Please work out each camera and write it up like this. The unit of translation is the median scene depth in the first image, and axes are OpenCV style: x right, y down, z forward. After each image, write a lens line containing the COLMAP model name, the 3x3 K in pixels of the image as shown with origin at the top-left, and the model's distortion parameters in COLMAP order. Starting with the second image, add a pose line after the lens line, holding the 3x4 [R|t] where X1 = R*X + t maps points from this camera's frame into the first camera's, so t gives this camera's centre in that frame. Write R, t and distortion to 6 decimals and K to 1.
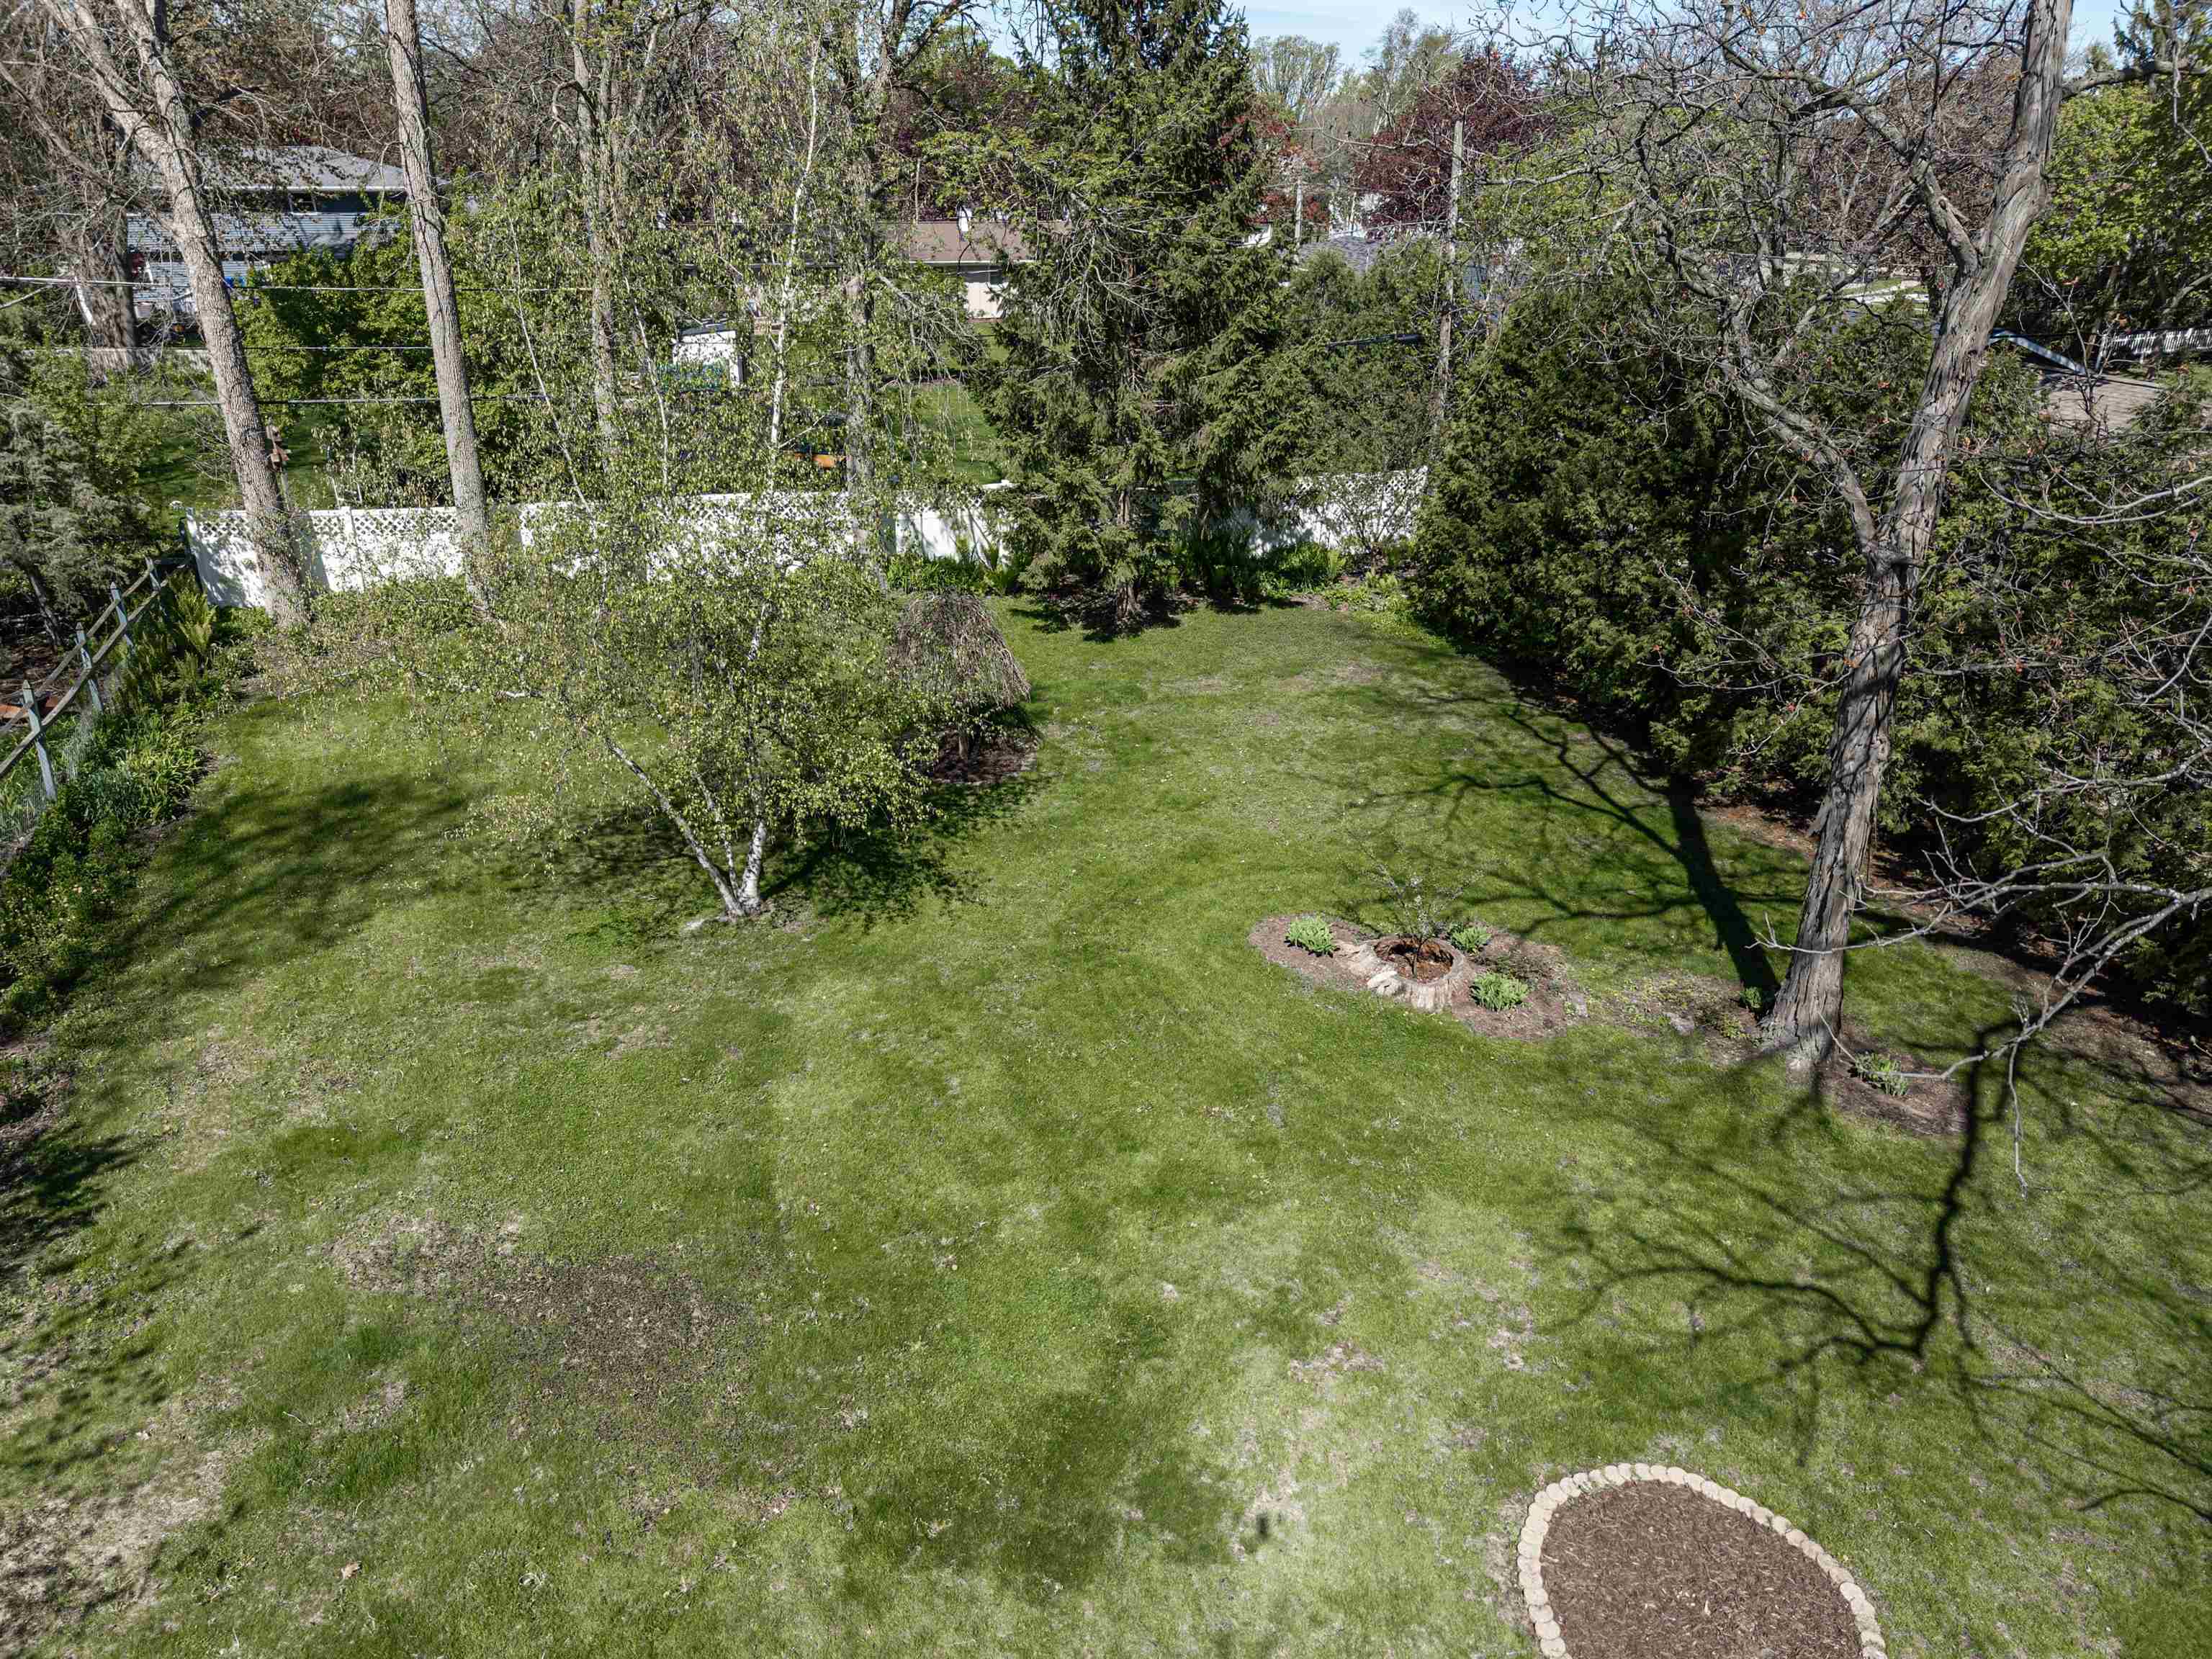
lens RADIAL K [[1532.3, 0, 1133.4], [0, 1532.3, 815.5], [0, 0, 1]] dist [0.042434, -0.043724]
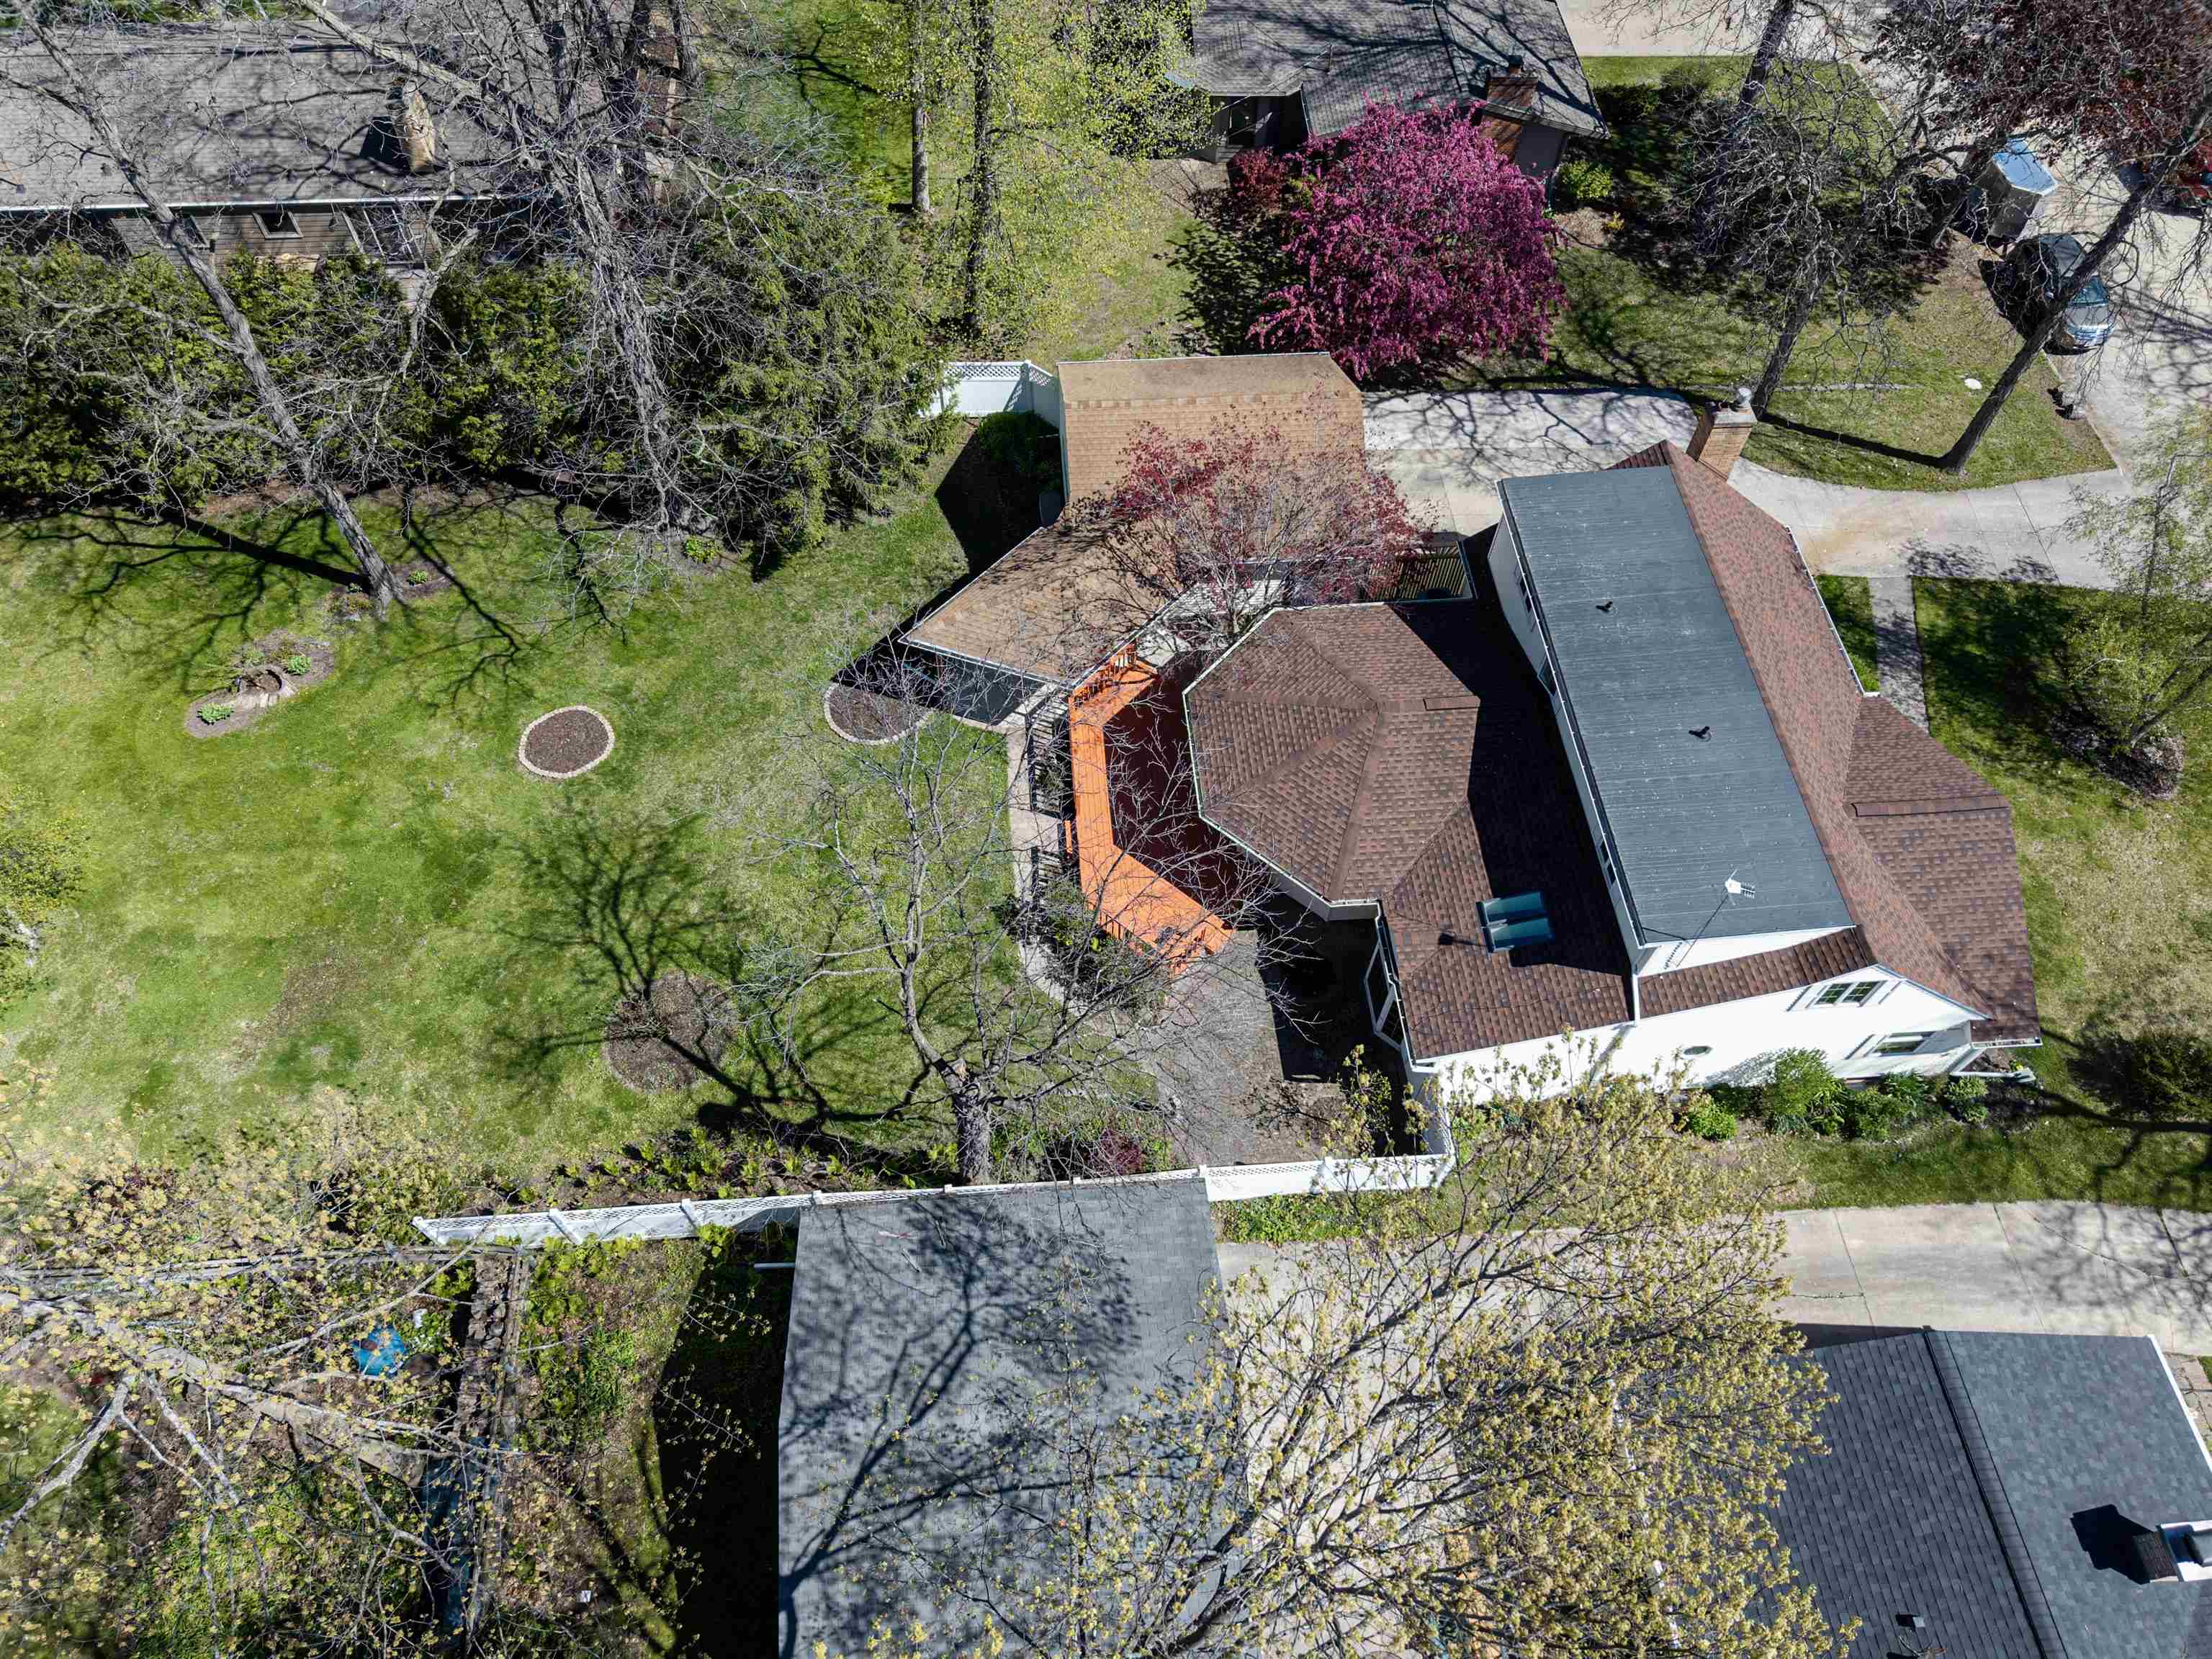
lens RADIAL K [[1460.3, 0, 1106.0], [0, 1460.3, 829.5], [0, 0, 1]] dist [0.004447, 0.002151]
pose [[0.227927, -0.818907, 0.526726, -0.813978], [0.372759, 0.573141, 0.729767, -0.865519], [-0.899500, 0.030008, 0.435889, -1.018438]]
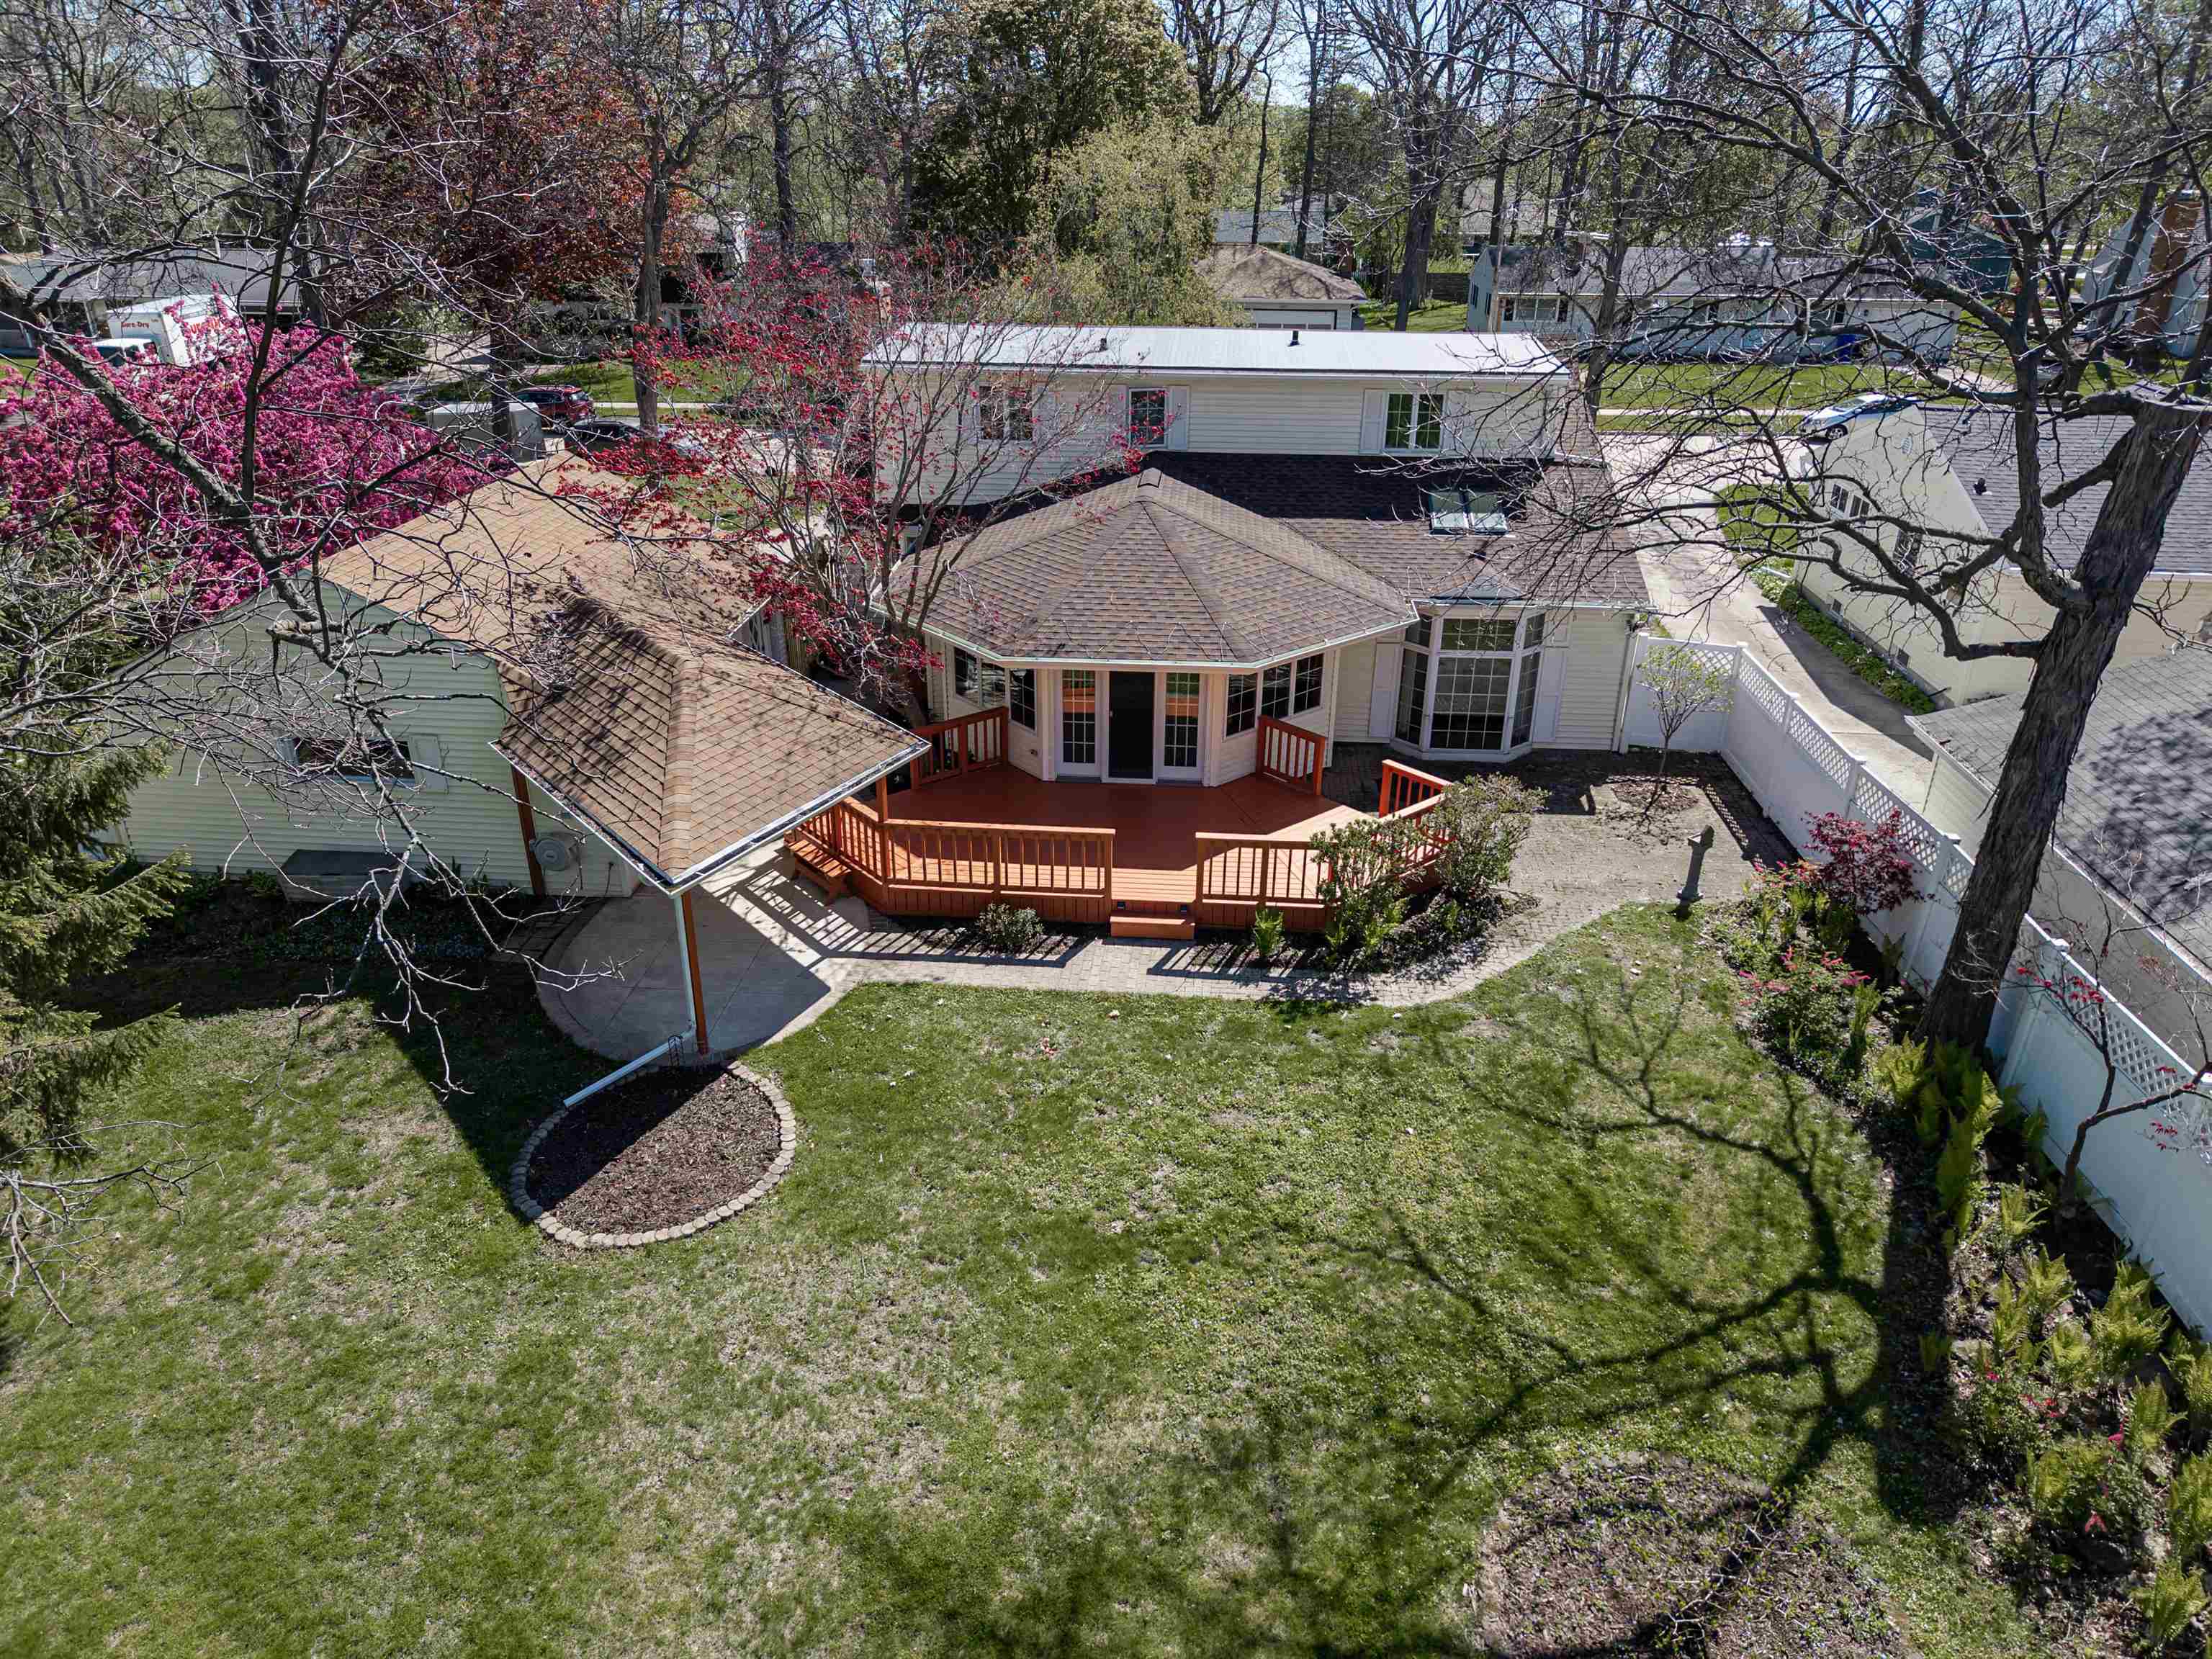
lens RADIAL K [[1493.4, 0, 1110.1], [0, 1493.4, 821.5], [0, 0, 1]] dist [0.039109, -0.038996]
pose [[-0.925122, -0.174596, 0.337143, -0.124432], [0.129989, 0.688669, 0.713329, -0.261510], [-0.356725, 0.703741, -0.614407, 0.500577]]
